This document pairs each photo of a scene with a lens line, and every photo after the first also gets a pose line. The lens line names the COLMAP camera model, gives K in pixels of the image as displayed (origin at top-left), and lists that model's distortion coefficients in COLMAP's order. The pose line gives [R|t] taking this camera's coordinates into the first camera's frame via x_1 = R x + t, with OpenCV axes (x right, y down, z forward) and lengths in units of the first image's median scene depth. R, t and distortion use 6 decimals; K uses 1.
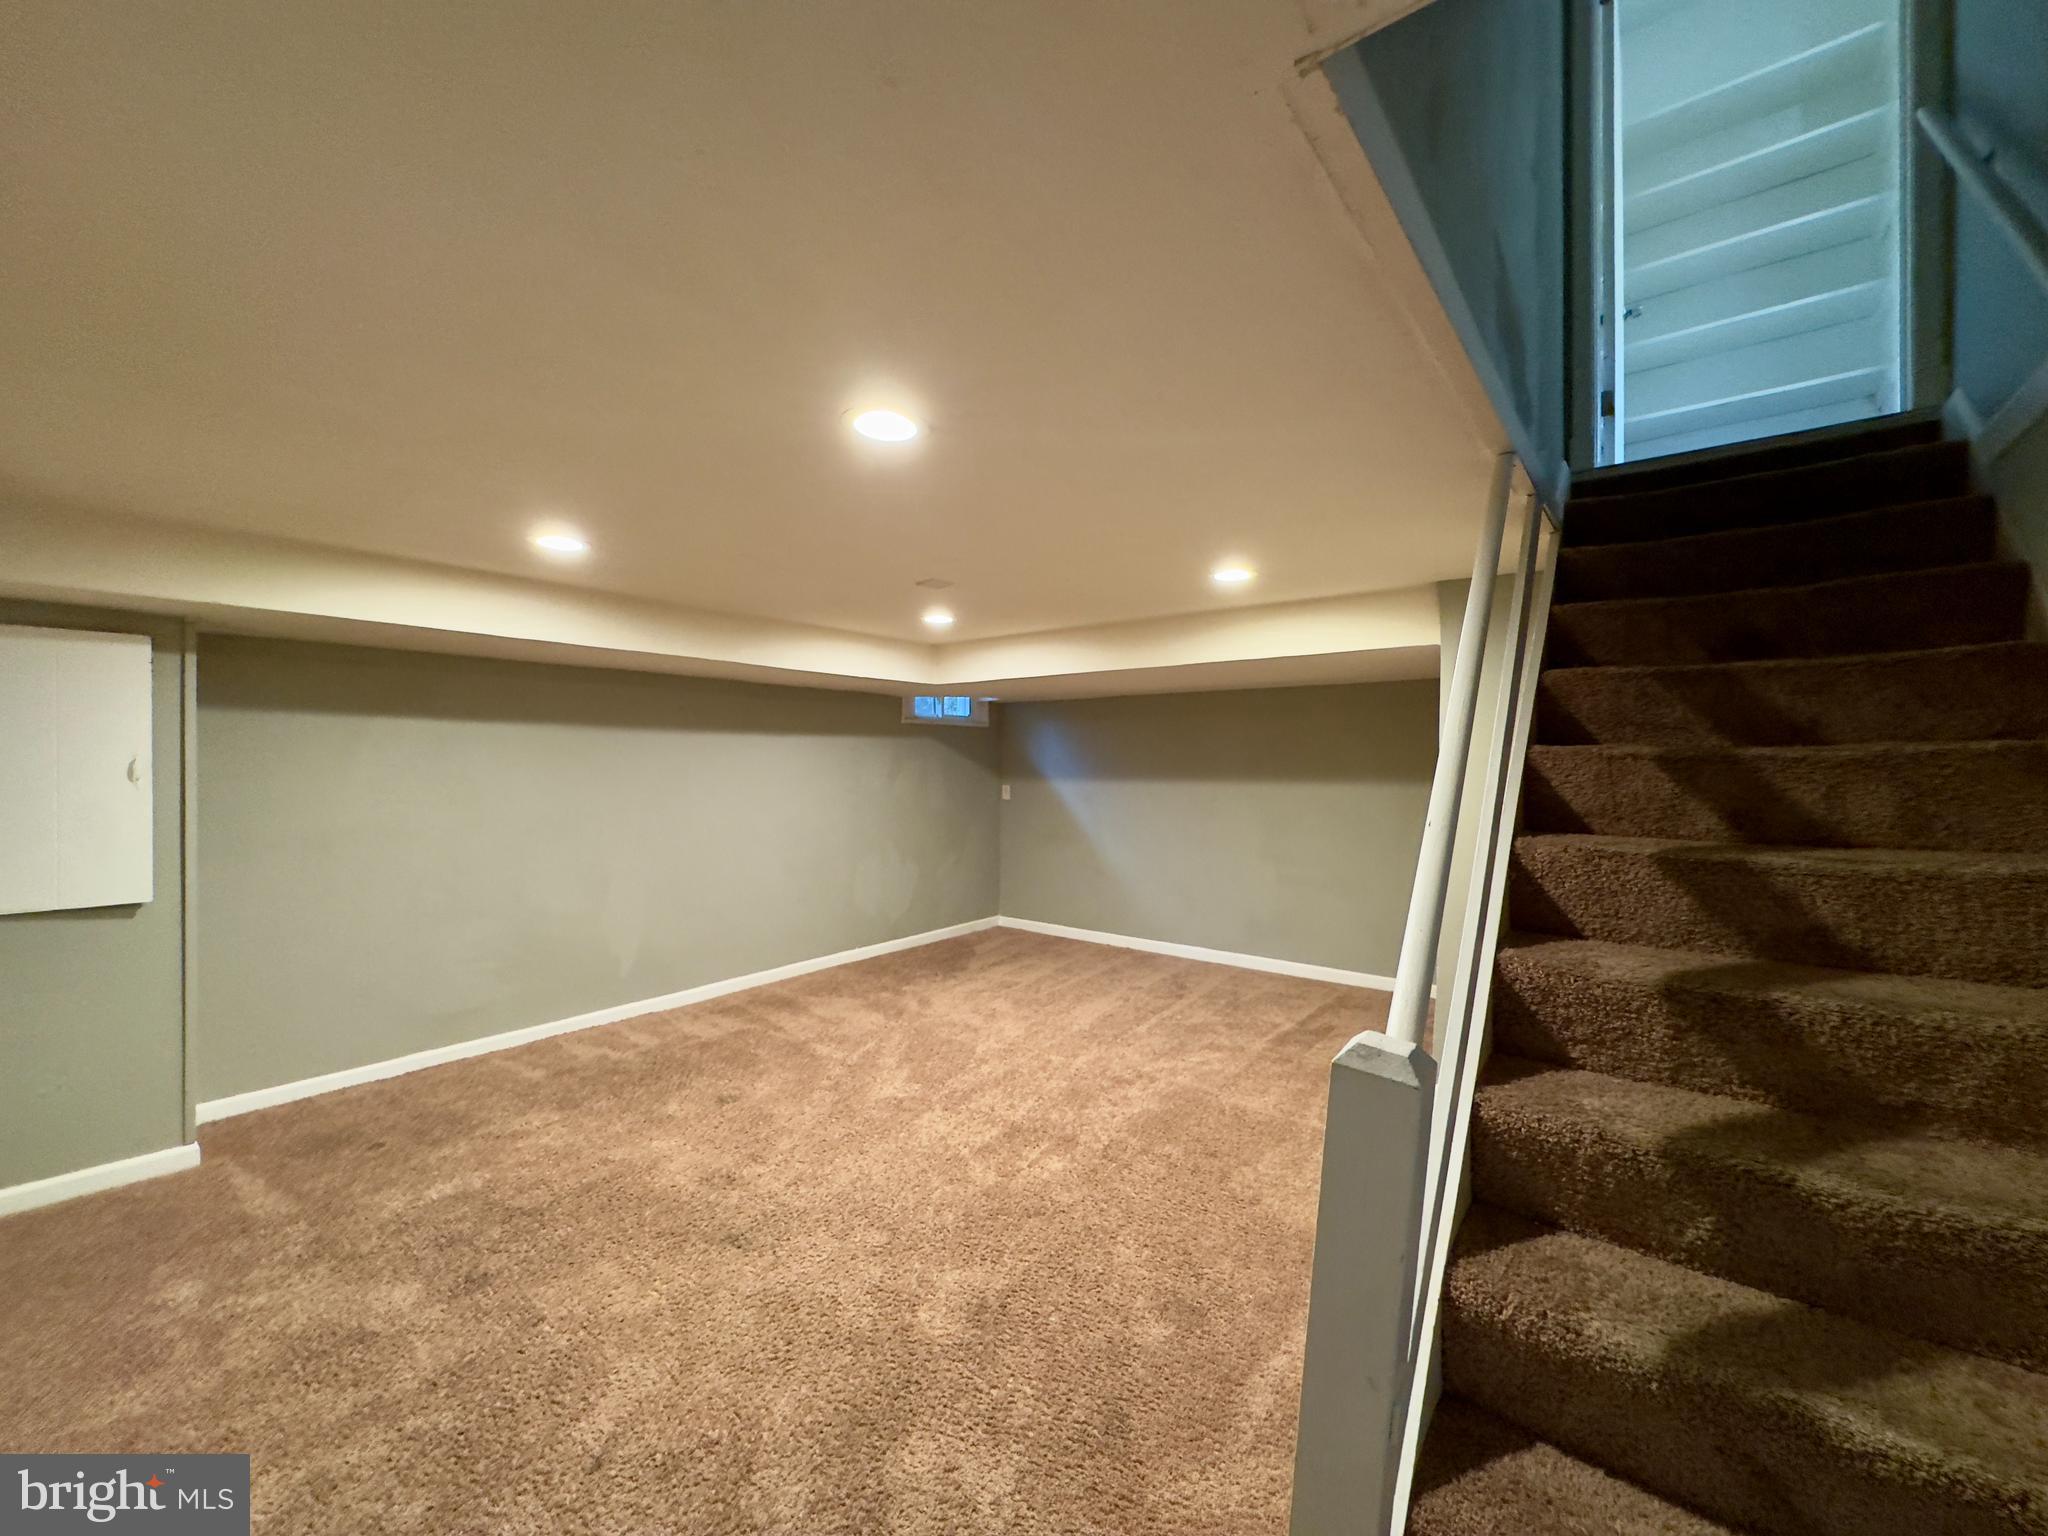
lens RADIAL K [[811.8, 0, 1024.0], [0, 811.8, 768.0], [0, 0, 1]] dist [-0.001199, -0.000148]
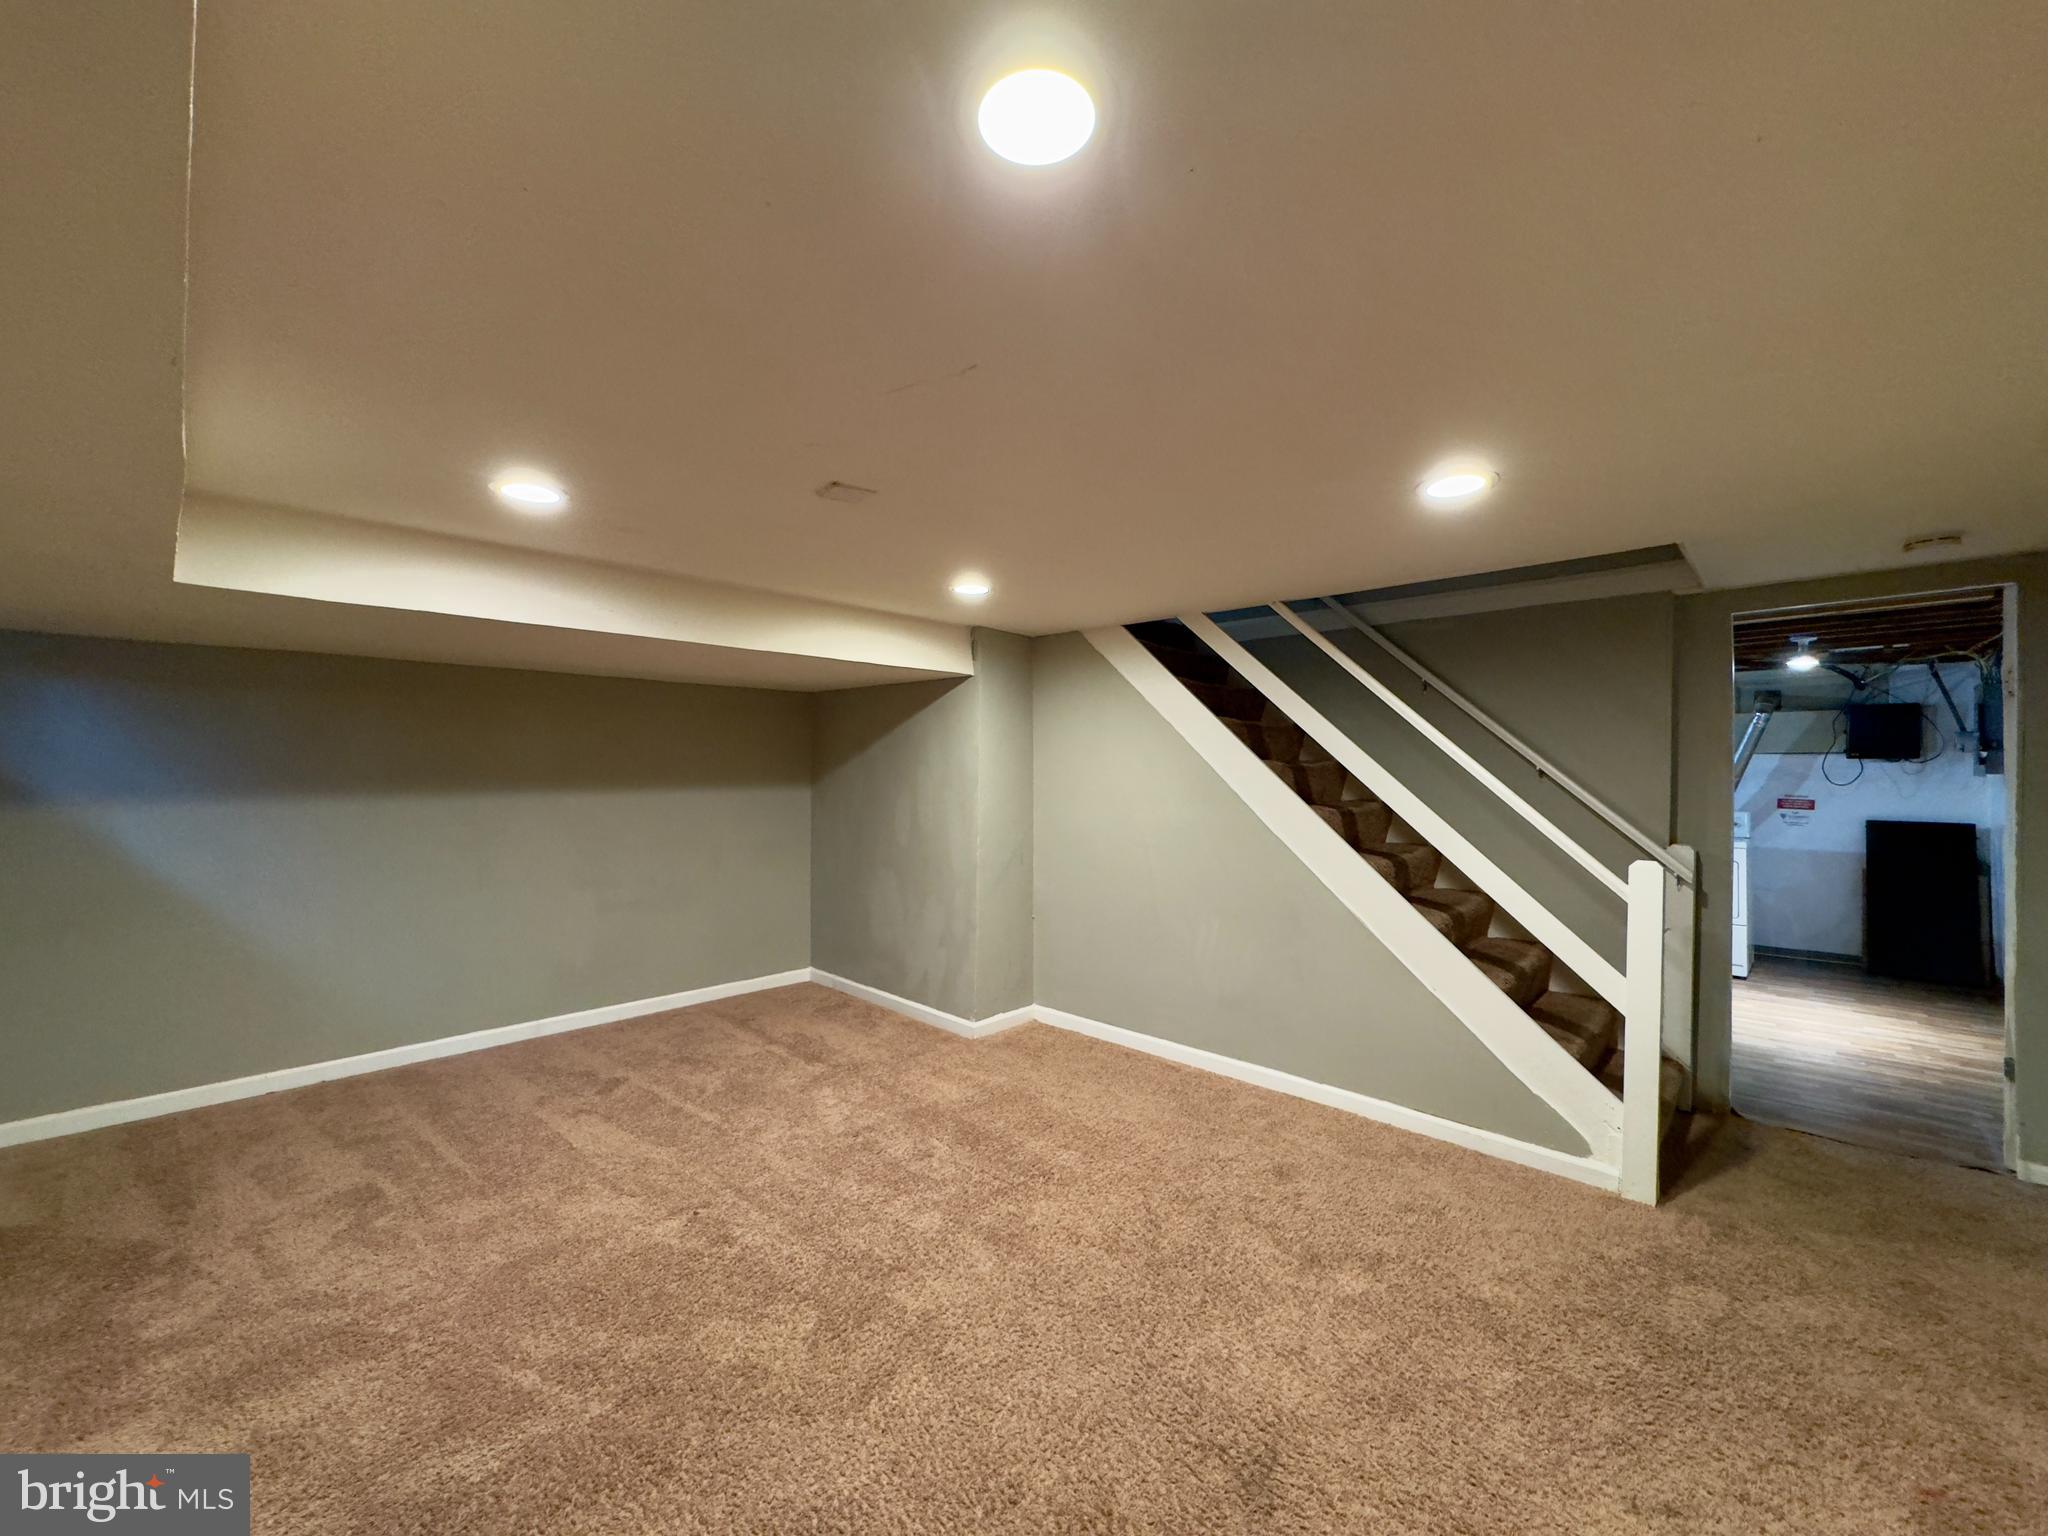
lens RADIAL K [[811.8, 0, 1024.0], [0, 811.8, 768.0], [0, 0, 1]] dist [-0.001199, -0.000148]
pose [[0.087424, 0.002451, 0.996168, -0.570221], [0.001087, 0.999996, -0.002556, -0.004022], [-0.996171, 0.001306, 0.087421, 0.614340]]
